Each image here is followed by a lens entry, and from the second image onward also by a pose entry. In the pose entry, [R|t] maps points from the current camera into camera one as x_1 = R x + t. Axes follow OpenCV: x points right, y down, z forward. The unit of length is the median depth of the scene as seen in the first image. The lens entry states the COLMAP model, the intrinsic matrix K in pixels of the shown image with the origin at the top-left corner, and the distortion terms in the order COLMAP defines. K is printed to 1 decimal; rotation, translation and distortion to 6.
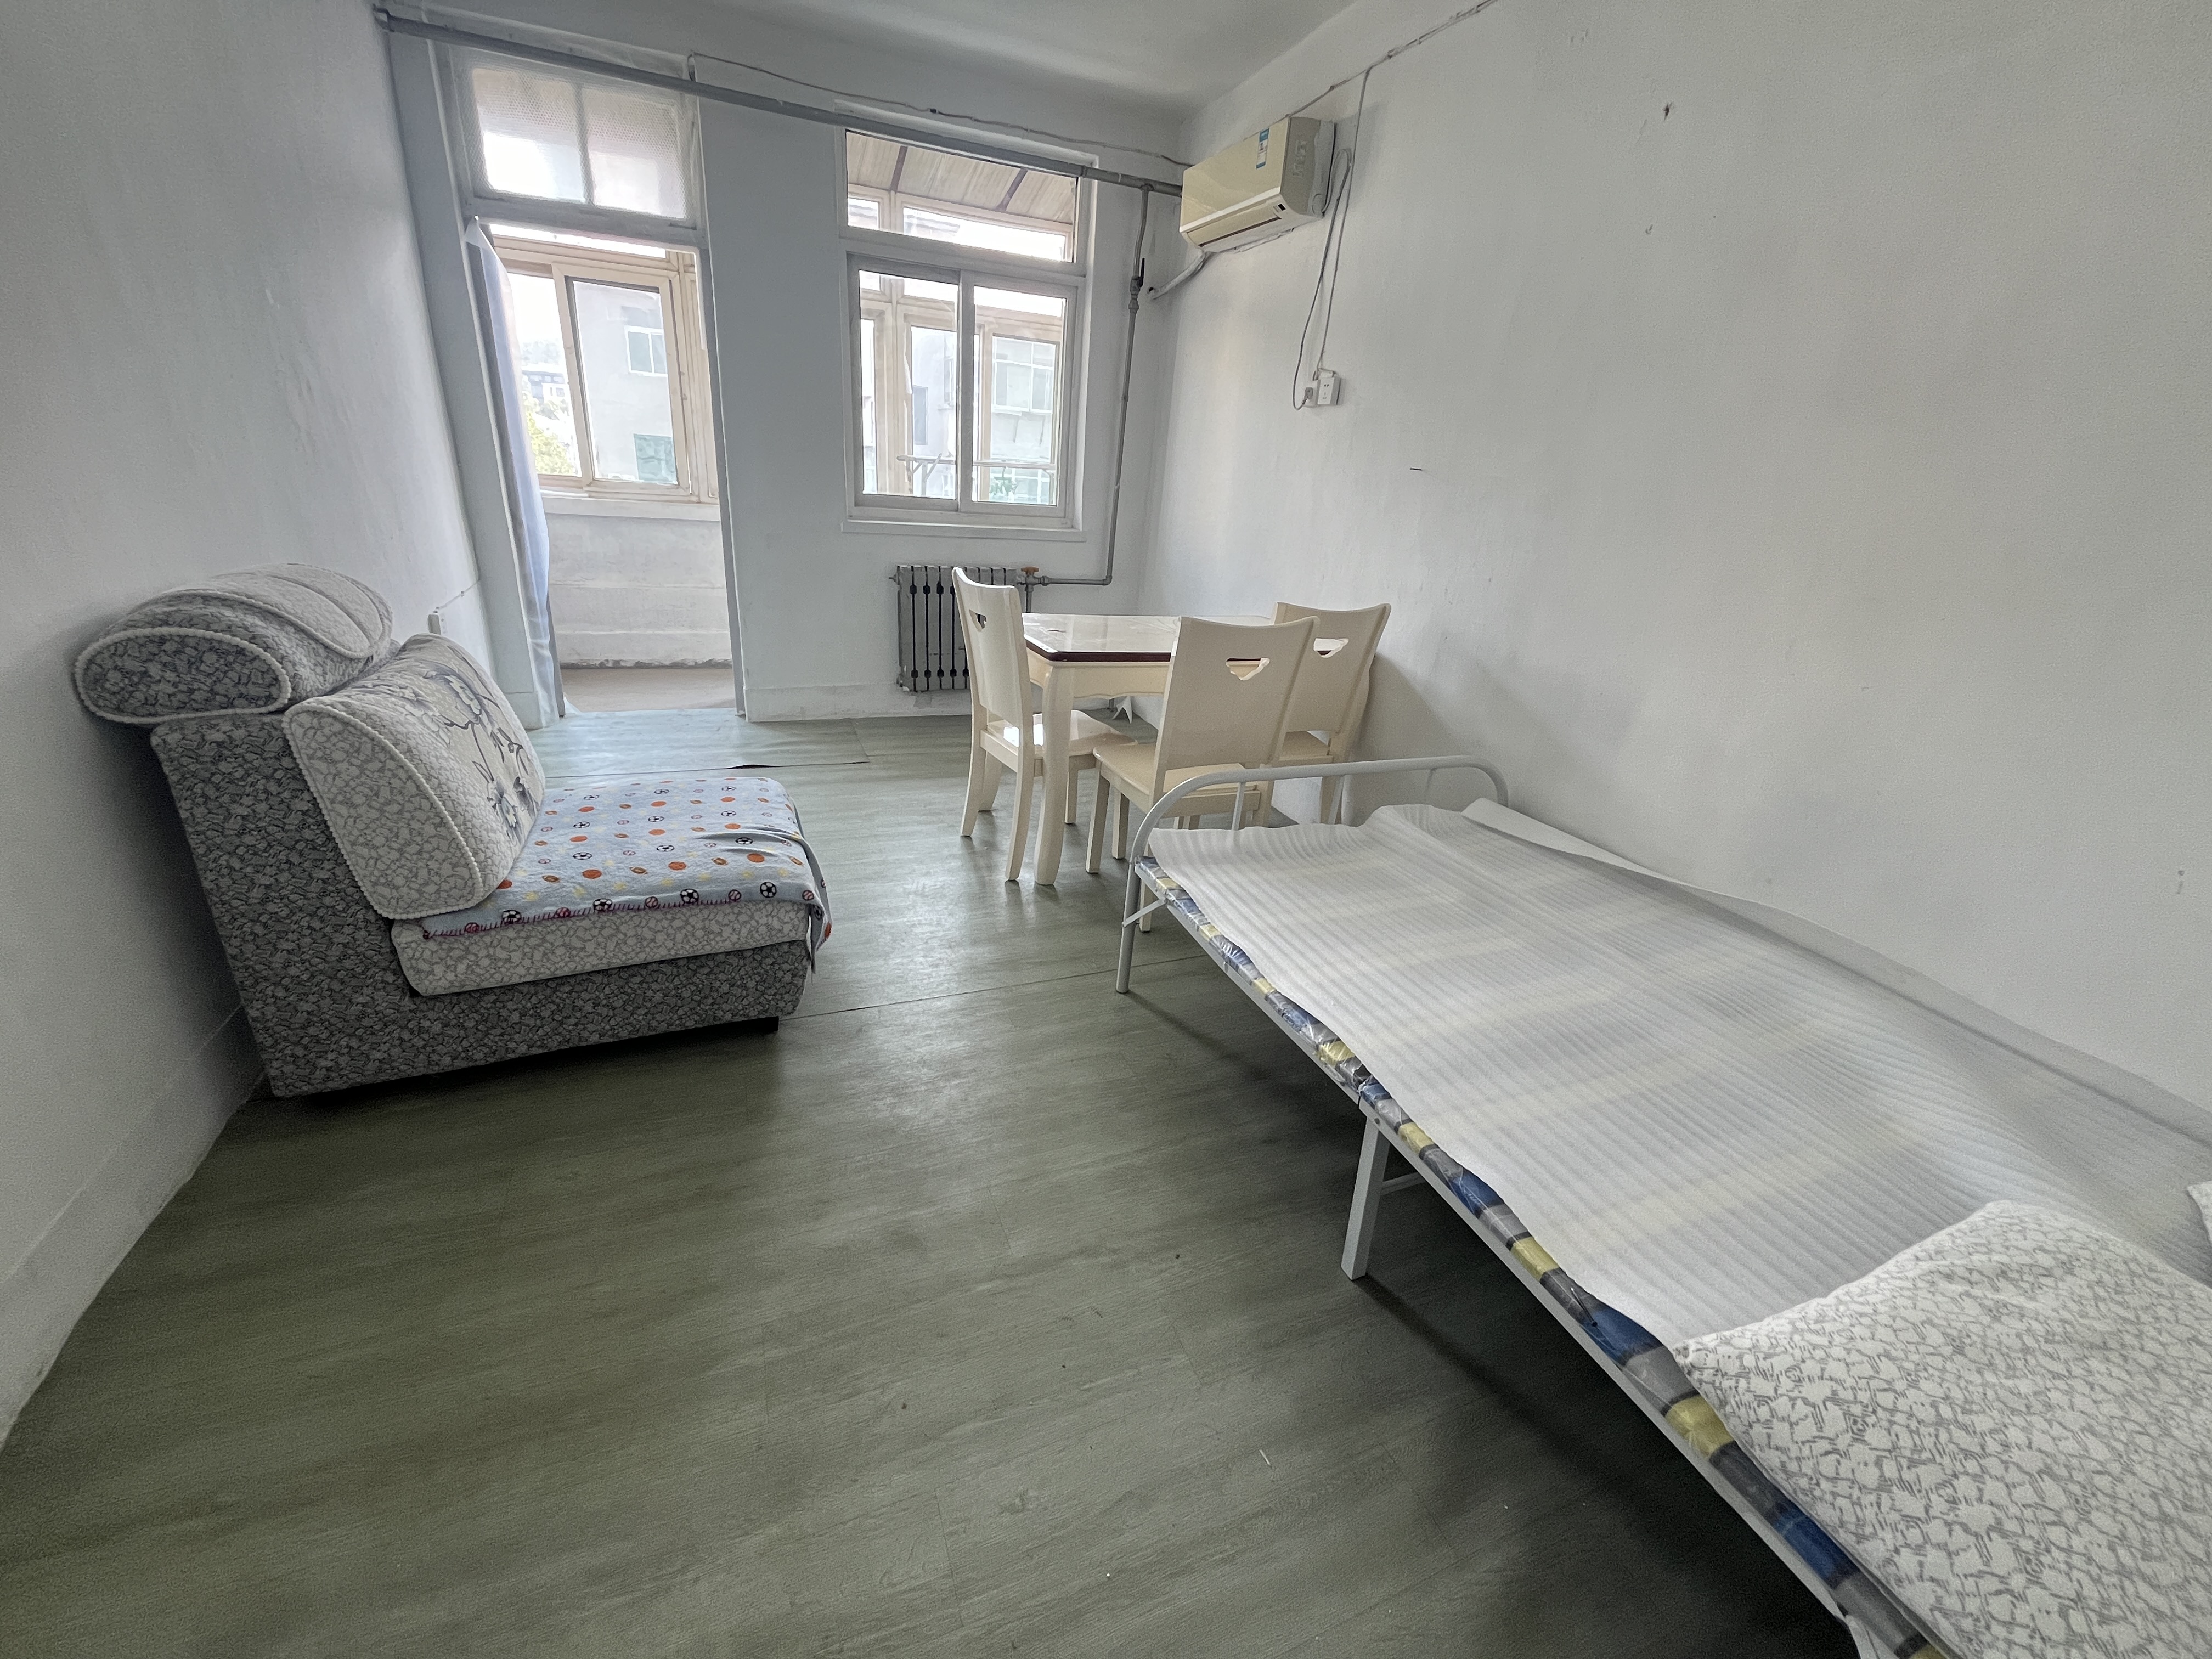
lens RADIAL K [[887.6, 0, 1106.0], [0, 887.6, 829.5], [0, 0, 1]] dist [-0.002134, -0.000834]
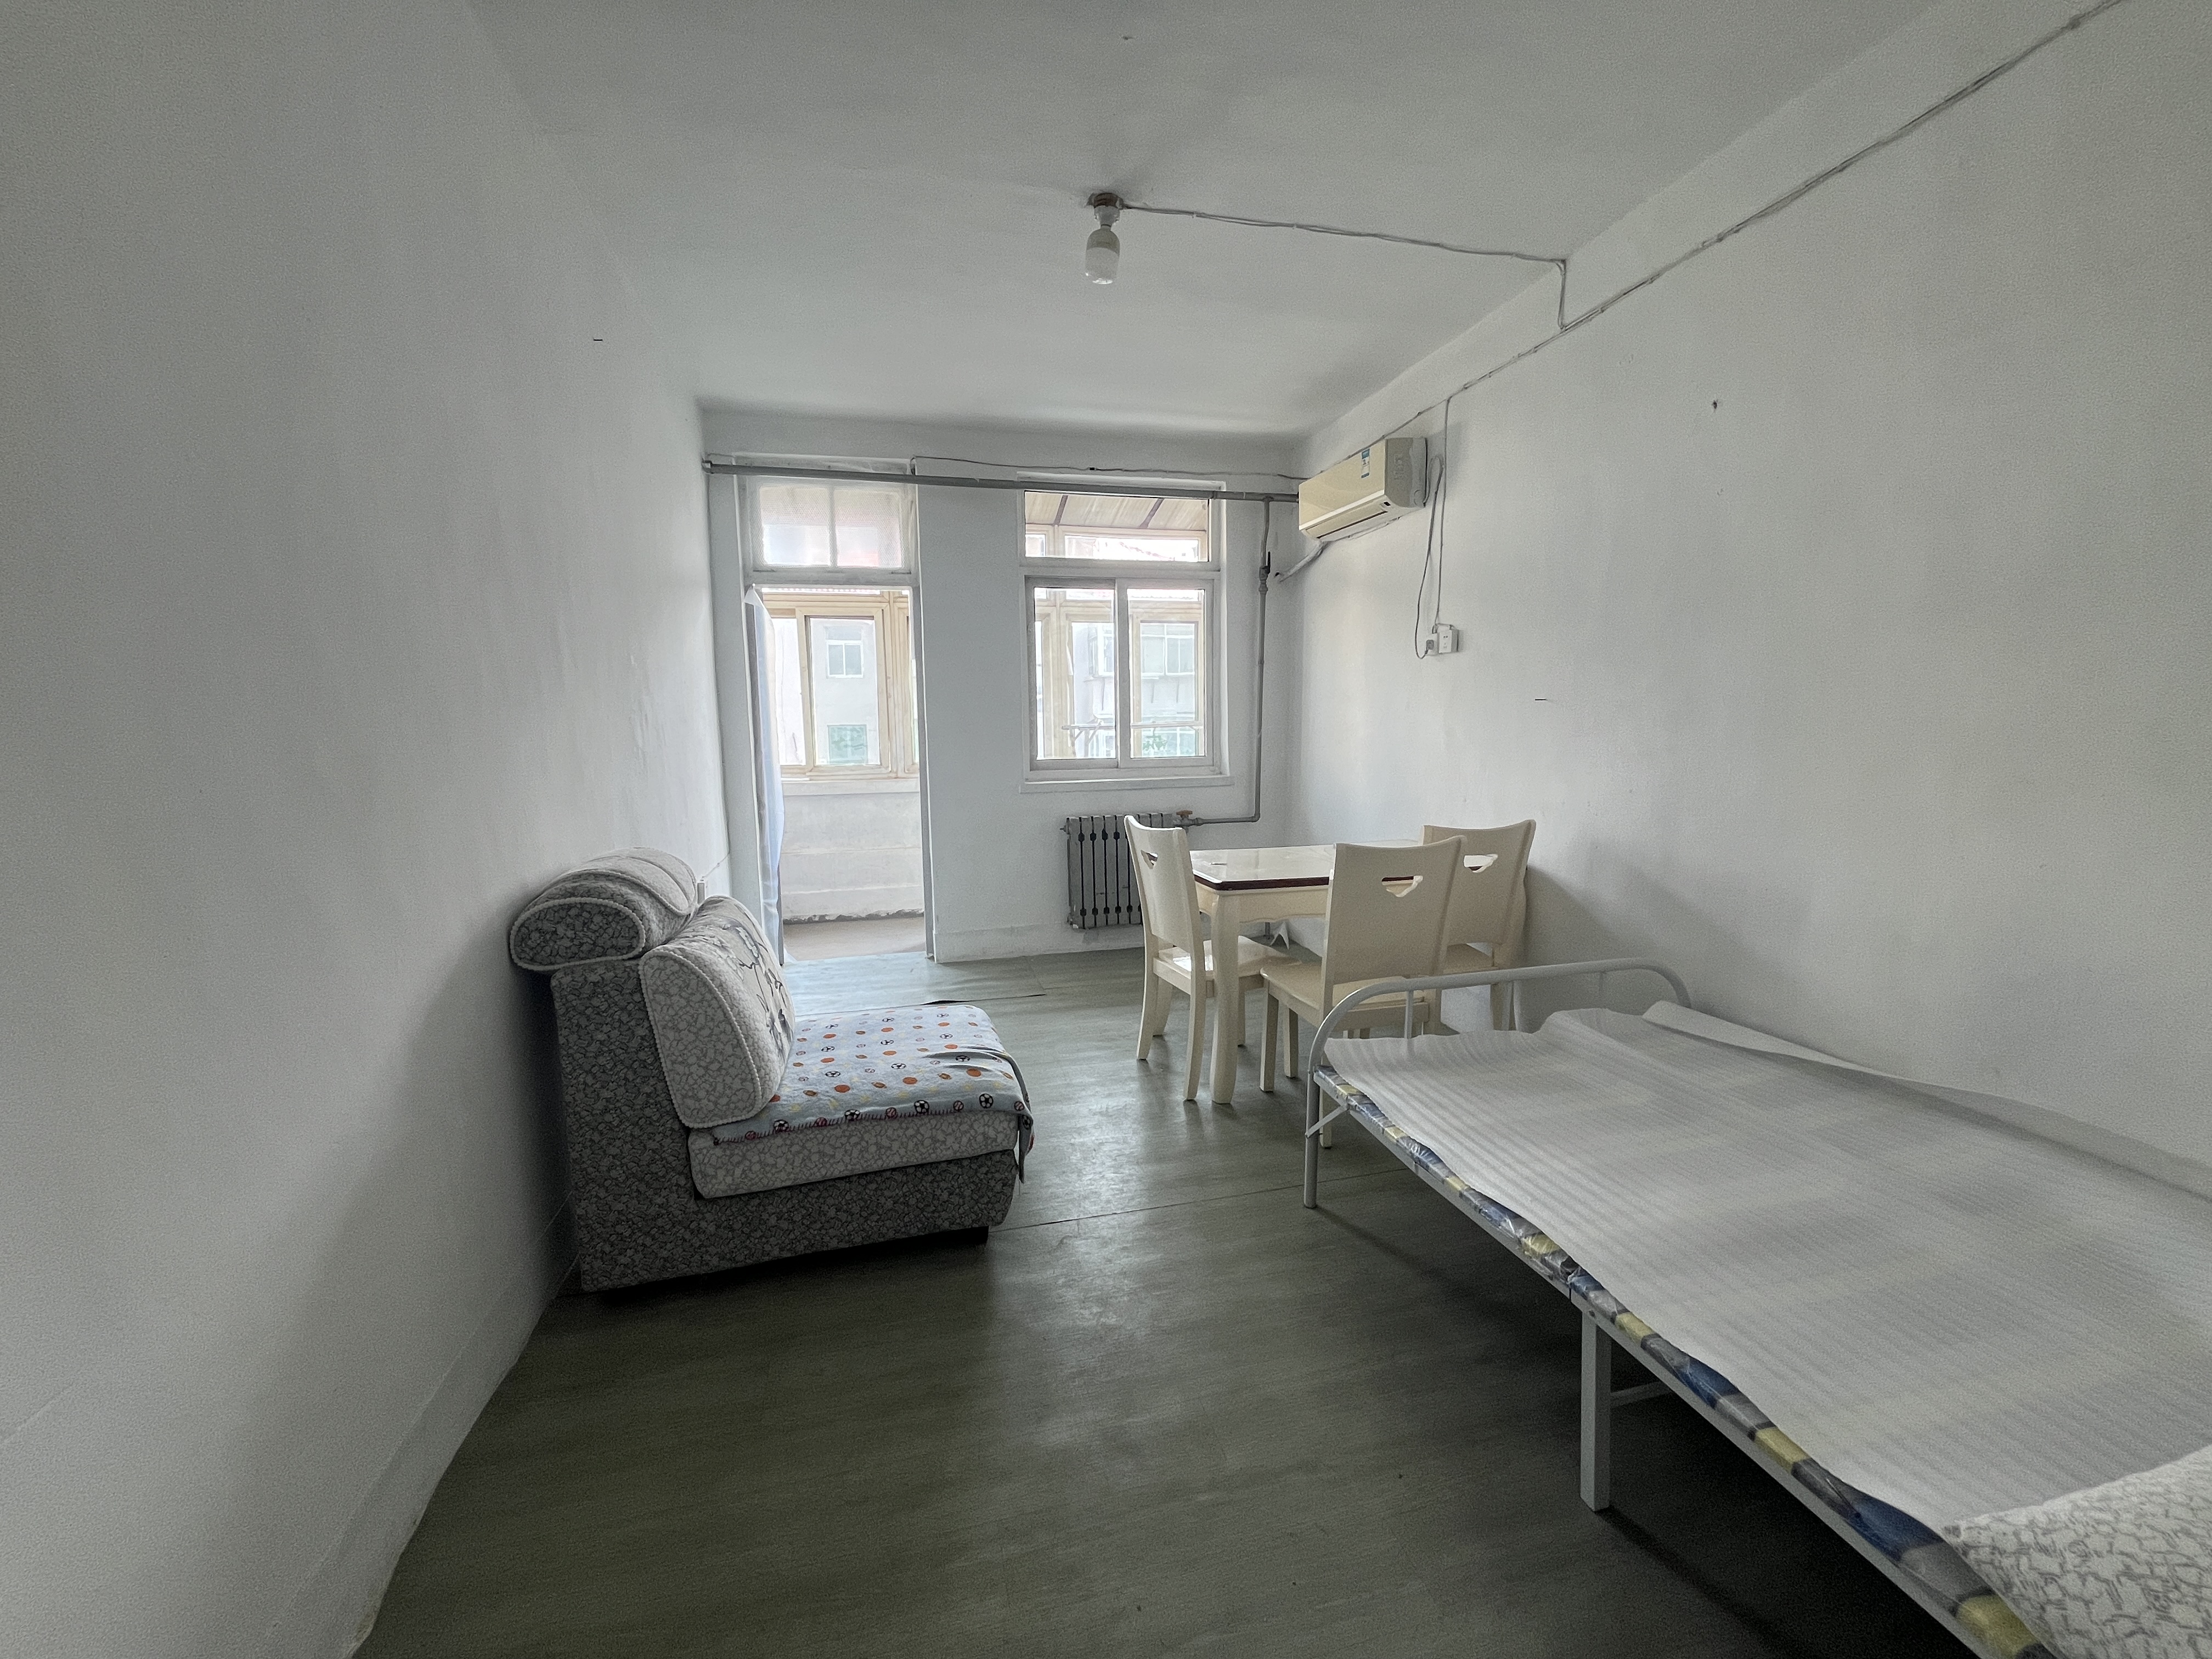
lens RADIAL K [[887.6, 0, 1106.0], [0, 887.6, 829.5], [0, 0, 1]] dist [-0.002134, -0.000834]
pose [[0.985730, -0.068065, -0.153960, -0.032480], [0.025183, 0.963942, -0.264919, 0.037630], [0.166440, 0.257261, 0.951900, -0.135507]]
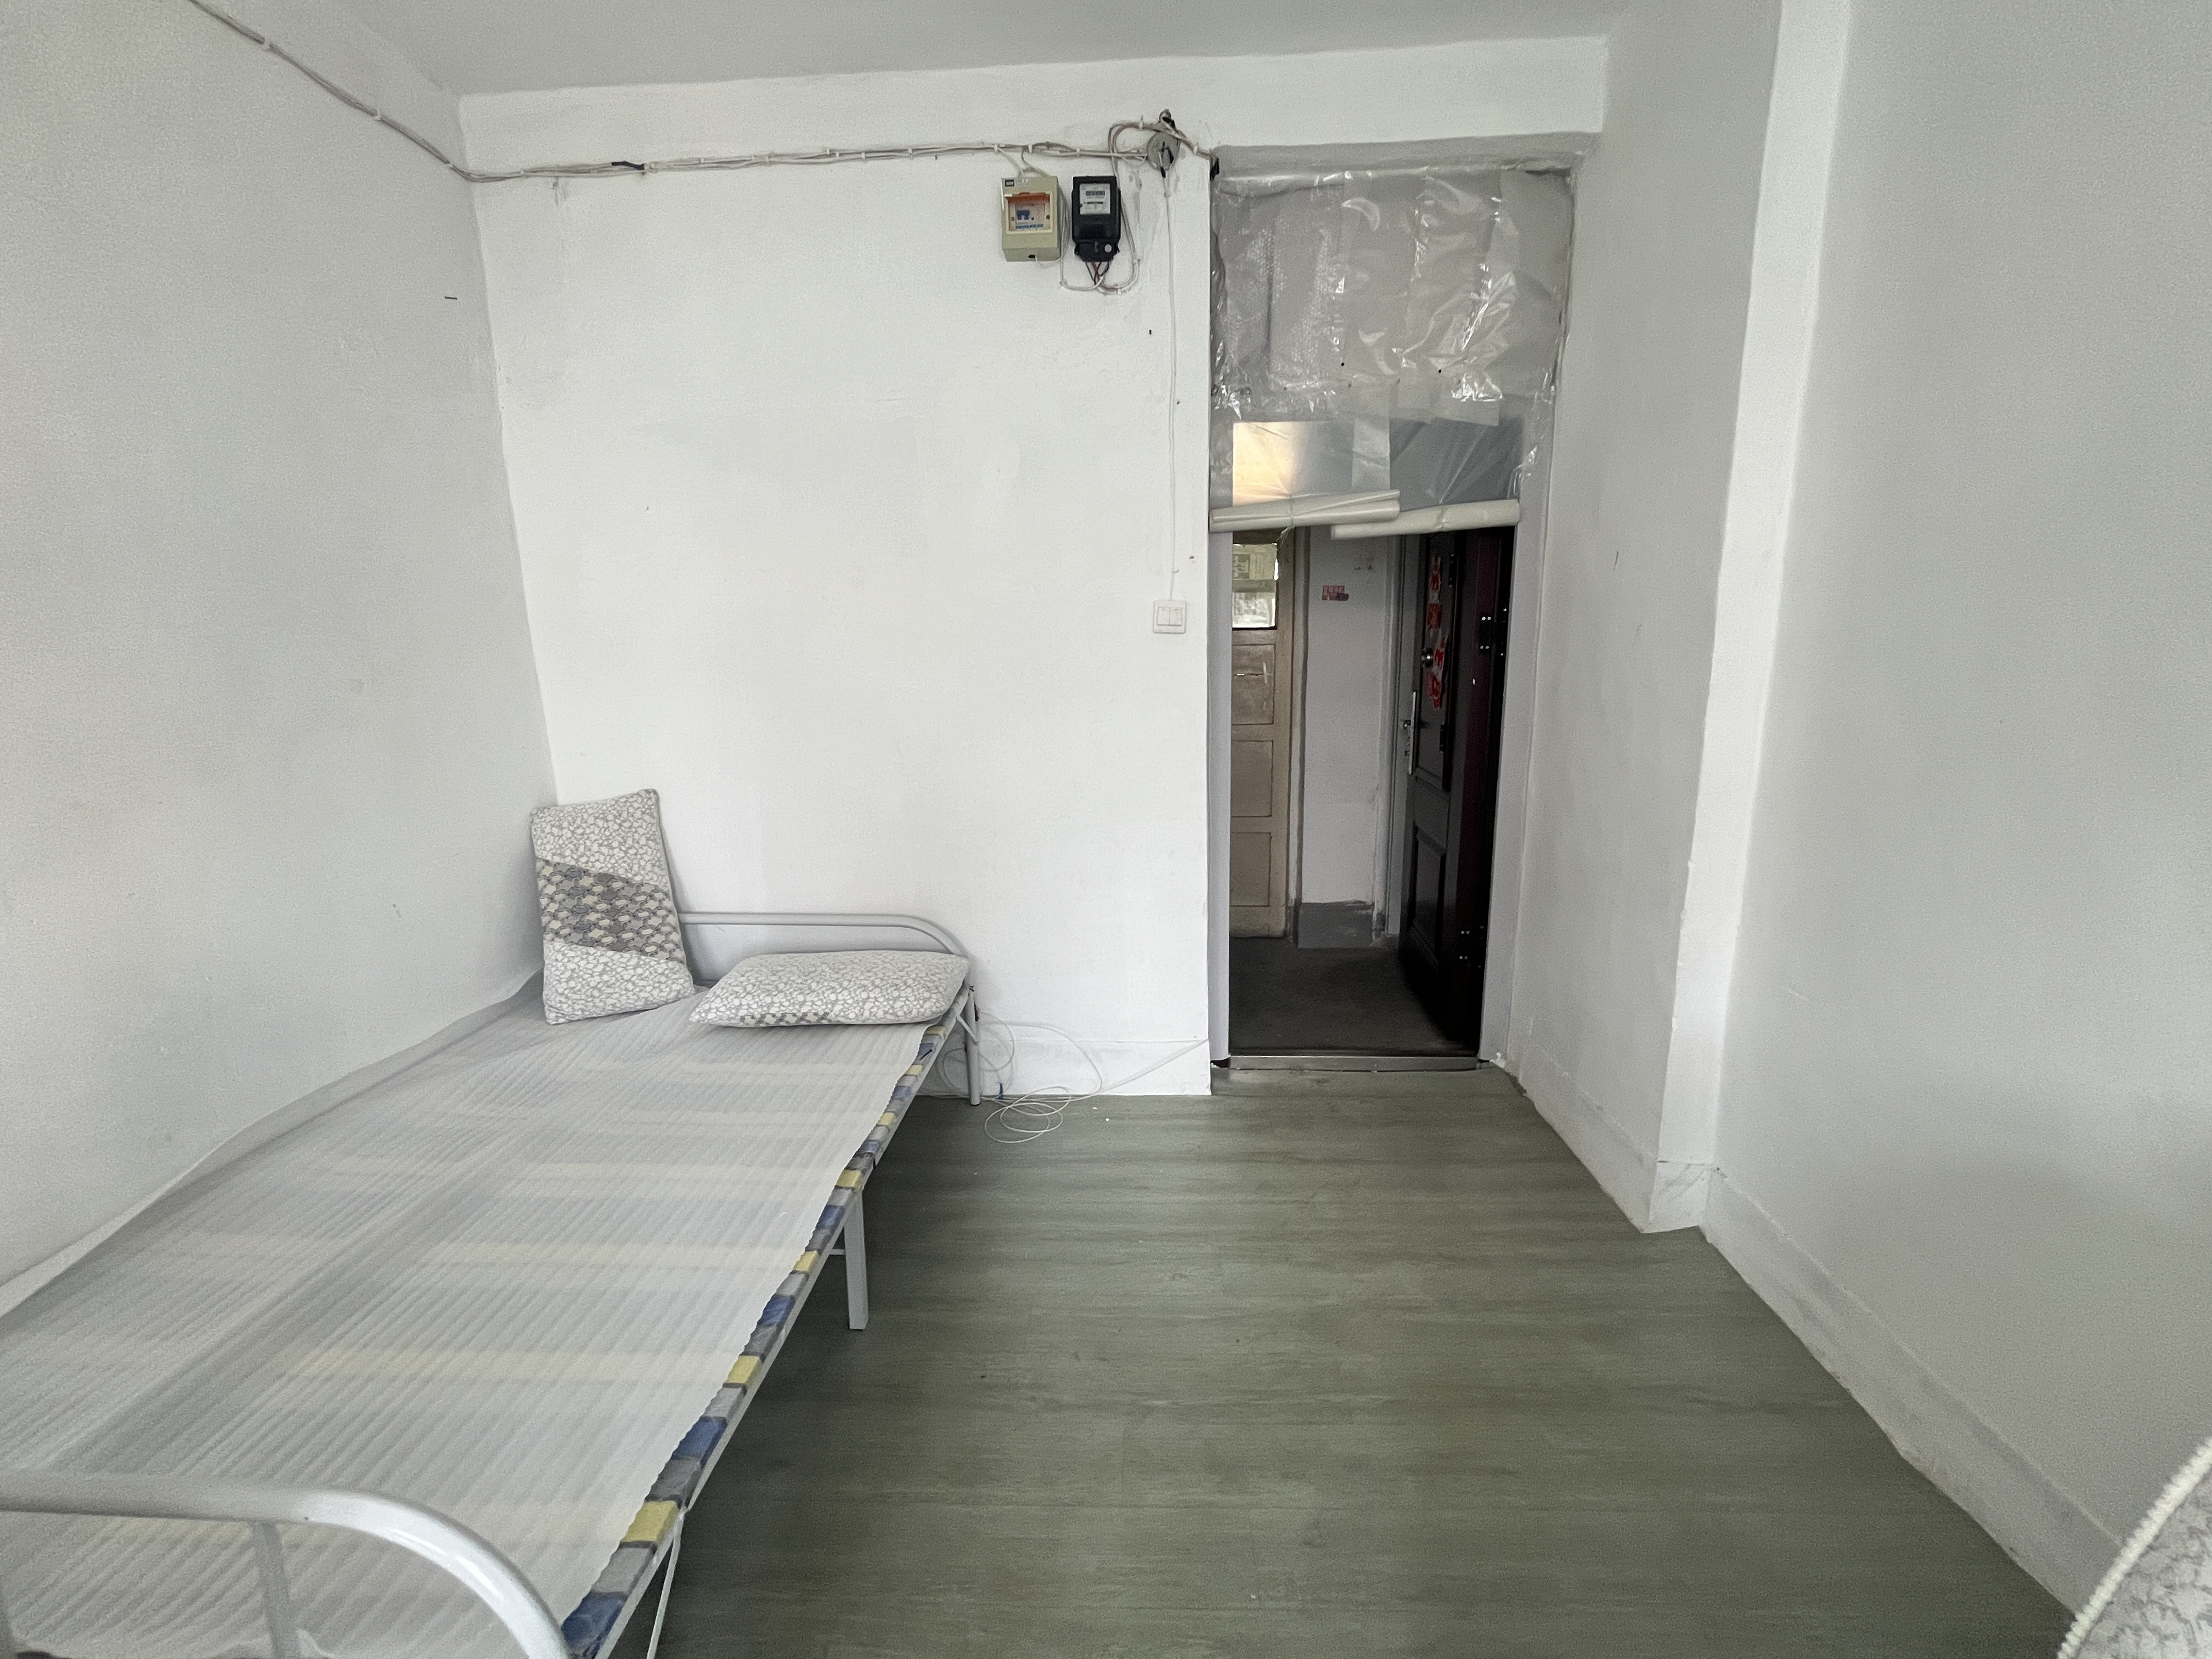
lens RADIAL K [[887.6, 0, 1106.0], [0, 887.6, 829.5], [0, 0, 1]] dist [-0.002134, -0.000834]
pose [[-0.907764, -0.133557, 0.397652, -0.324595], [0.113559, 0.834322, 0.539454, -0.527147], [-0.403818, 0.534854, -0.742201, 1.127826]]
